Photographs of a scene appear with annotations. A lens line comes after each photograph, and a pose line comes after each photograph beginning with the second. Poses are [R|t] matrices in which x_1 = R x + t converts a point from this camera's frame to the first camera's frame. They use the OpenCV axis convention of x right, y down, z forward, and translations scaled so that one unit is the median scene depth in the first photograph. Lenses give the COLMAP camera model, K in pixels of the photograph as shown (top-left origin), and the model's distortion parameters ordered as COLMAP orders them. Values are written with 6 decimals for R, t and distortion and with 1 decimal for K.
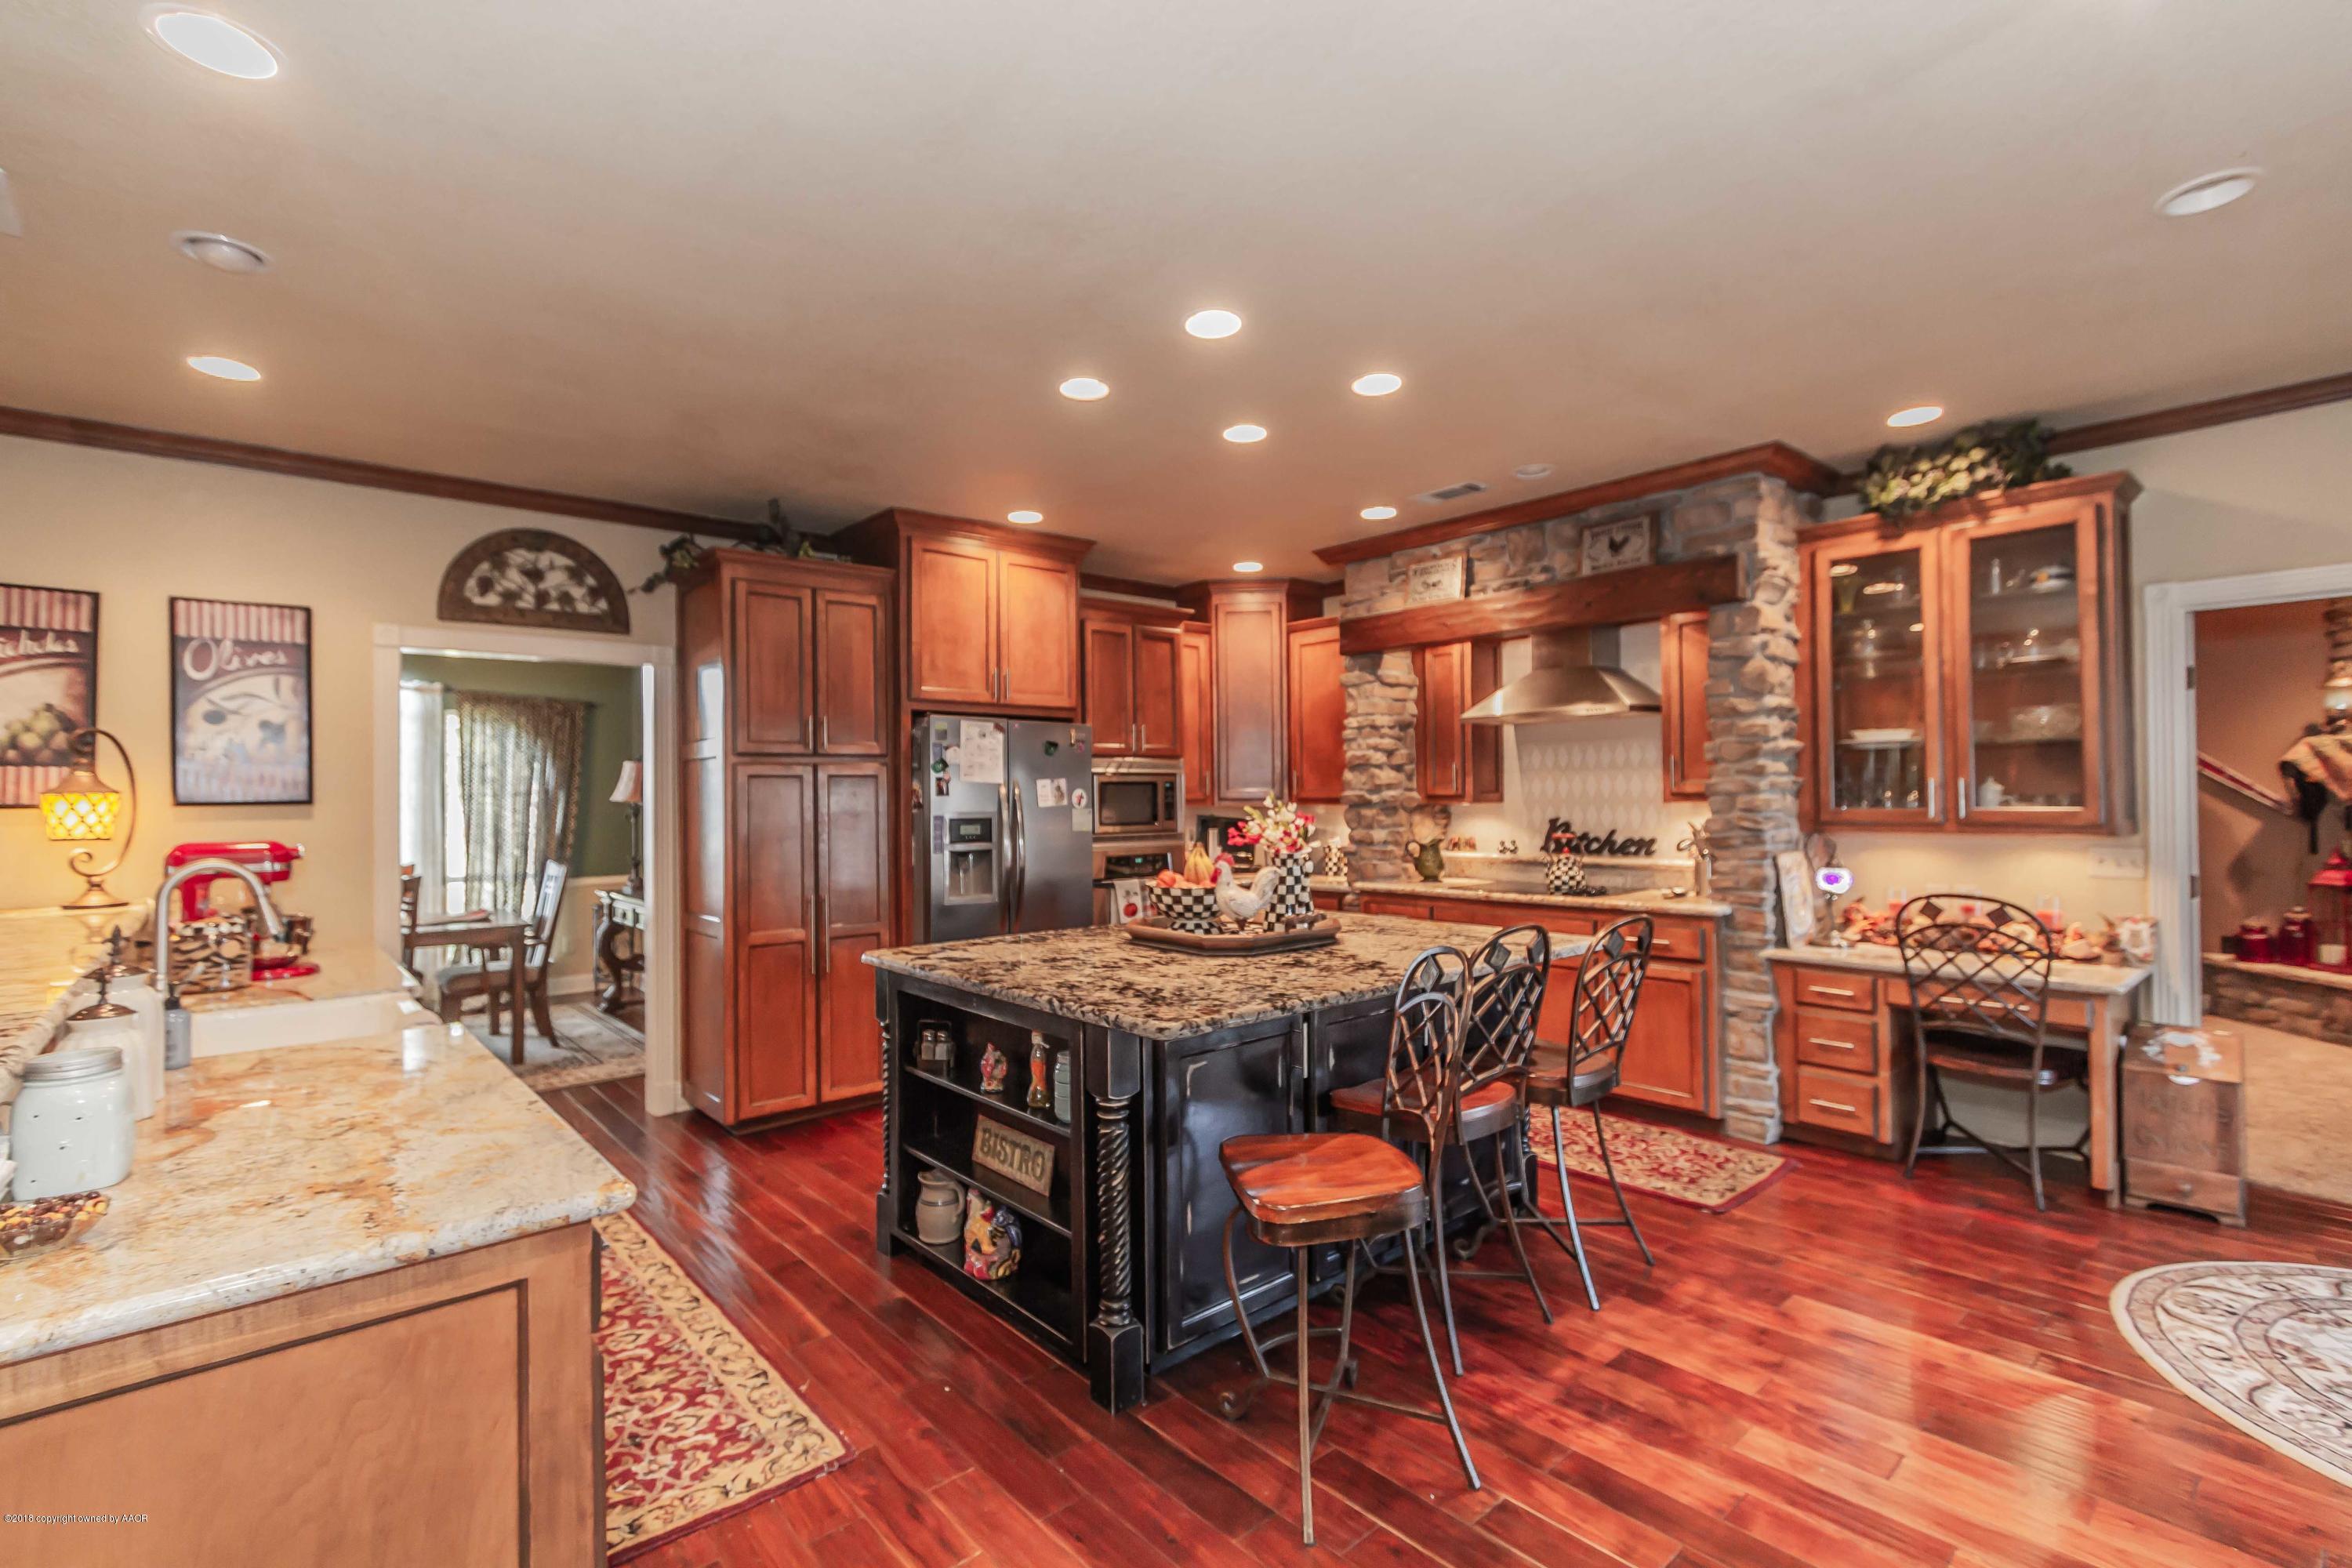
lens RADIAL K [[1083.6, 0, 1153.1], [0, 1083.6, 784.2], [0, 0, 1]] dist [-0.002002, -0.001746]
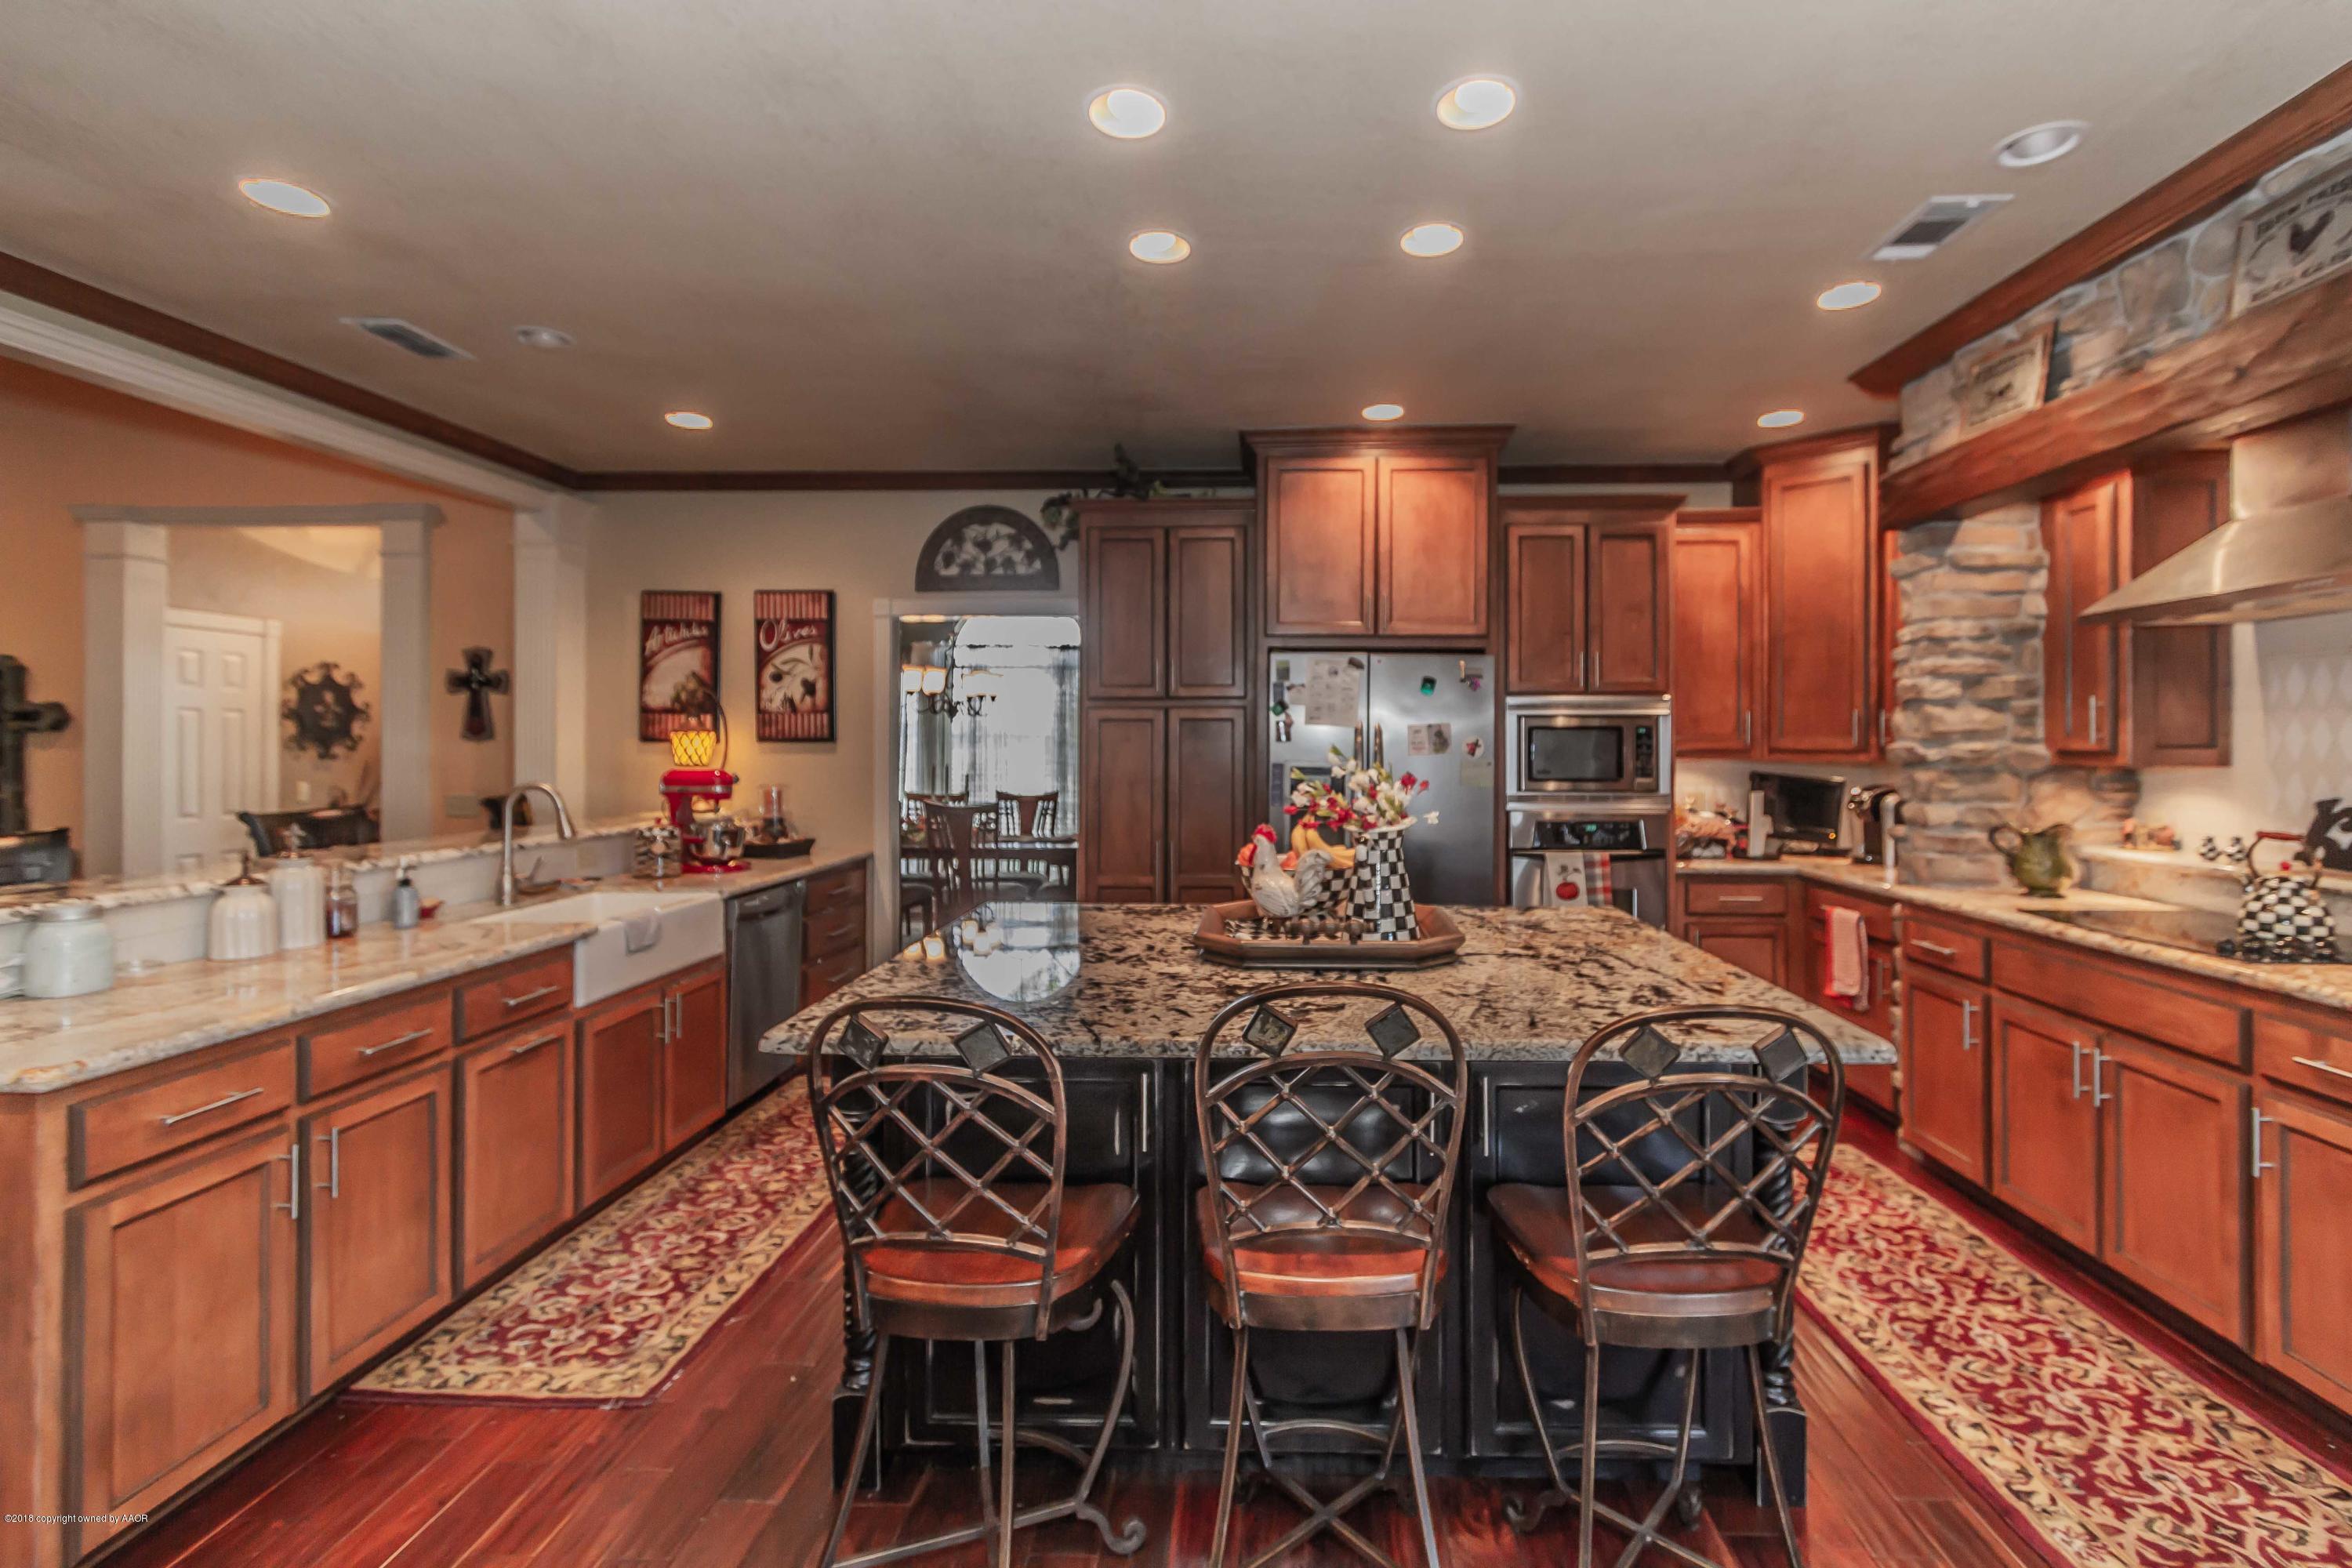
lens RADIAL K [[1083.6, 0, 1241.3], [0, 1083.6, 738.7], [0, 0, 1]] dist [-0.002002, -0.001746]
pose [[0.735864, 0.010362, -0.677050, 0.366146], [-0.003031, 0.999923, 0.012009, -0.002153], [0.677123, -0.006785, 0.735839, 0.296547]]
